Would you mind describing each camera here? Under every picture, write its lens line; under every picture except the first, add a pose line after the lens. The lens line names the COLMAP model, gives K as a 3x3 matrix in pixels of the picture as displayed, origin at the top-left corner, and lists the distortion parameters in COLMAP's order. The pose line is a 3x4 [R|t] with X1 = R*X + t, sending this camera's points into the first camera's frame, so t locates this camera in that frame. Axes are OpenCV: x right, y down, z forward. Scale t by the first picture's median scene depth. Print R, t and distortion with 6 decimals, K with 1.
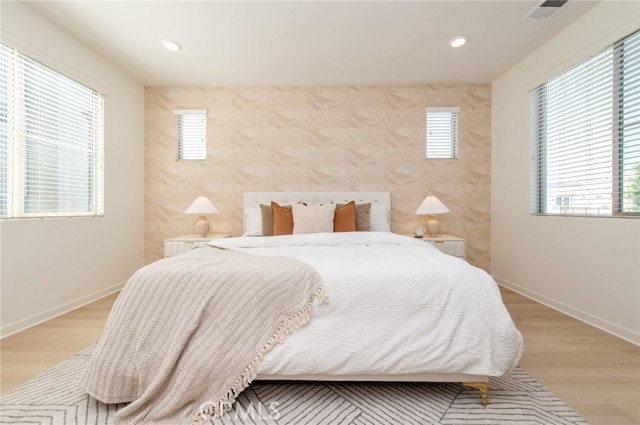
lens RADIAL K [[249.8, 0, 324.8], [0, 249.8, 209.1], [0, 0, 1]] dist [0.010839, -0.000211]
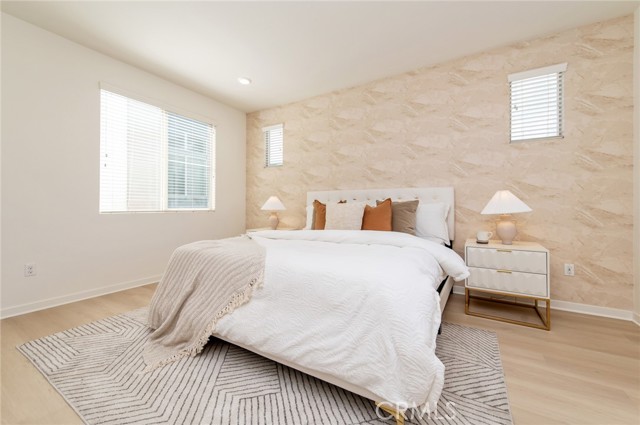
lens RADIAL K [[249.8, 0, 324.8], [0, 249.8, 209.1], [0, 0, 1]] dist [0.010839, -0.000211]
pose [[0.874693, 0.008819, -0.484597, 0.317131], [-0.005963, 0.999955, 0.007436, 0.002379], [0.484640, -0.003614, 0.874706, 0.055539]]
